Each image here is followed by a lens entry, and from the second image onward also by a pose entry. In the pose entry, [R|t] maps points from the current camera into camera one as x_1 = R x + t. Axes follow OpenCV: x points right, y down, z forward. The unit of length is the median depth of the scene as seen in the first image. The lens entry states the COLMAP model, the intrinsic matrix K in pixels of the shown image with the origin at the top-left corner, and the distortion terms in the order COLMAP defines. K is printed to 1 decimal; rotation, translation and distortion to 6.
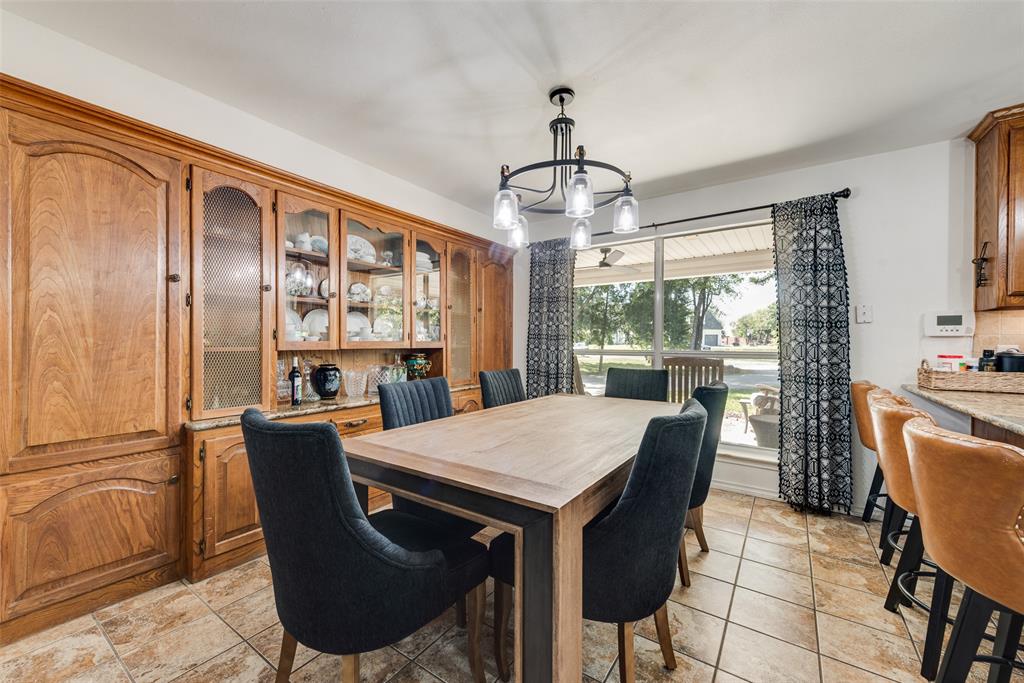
lens RADIAL K [[400.3, 0, 509.3], [0, 400.3, 343.7], [0, 0, 1]] dist [0.007419, -0.001147]
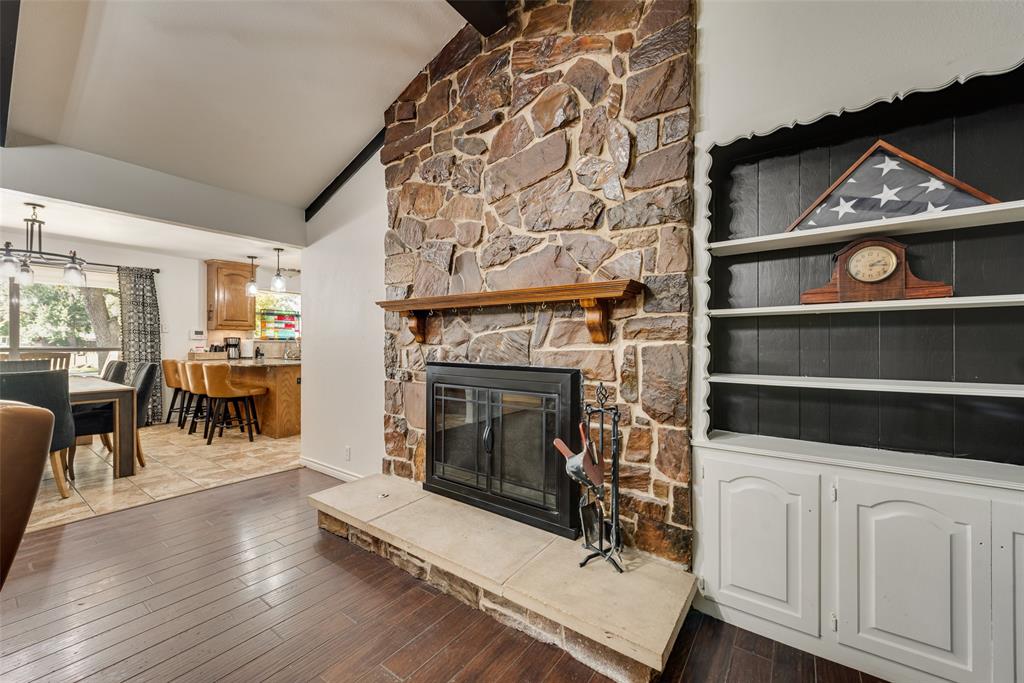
lens RADIAL K [[400.3, 0, 510.5], [0, 400.3, 344.5], [0, 0, 1]] dist [0.007419, -0.001147]
pose [[0.014938, -0.007535, 0.999860, -1.241534], [-0.000452, 0.999971, 0.007542, -0.005379], [-0.999888, -0.000565, 0.014934, -0.875767]]
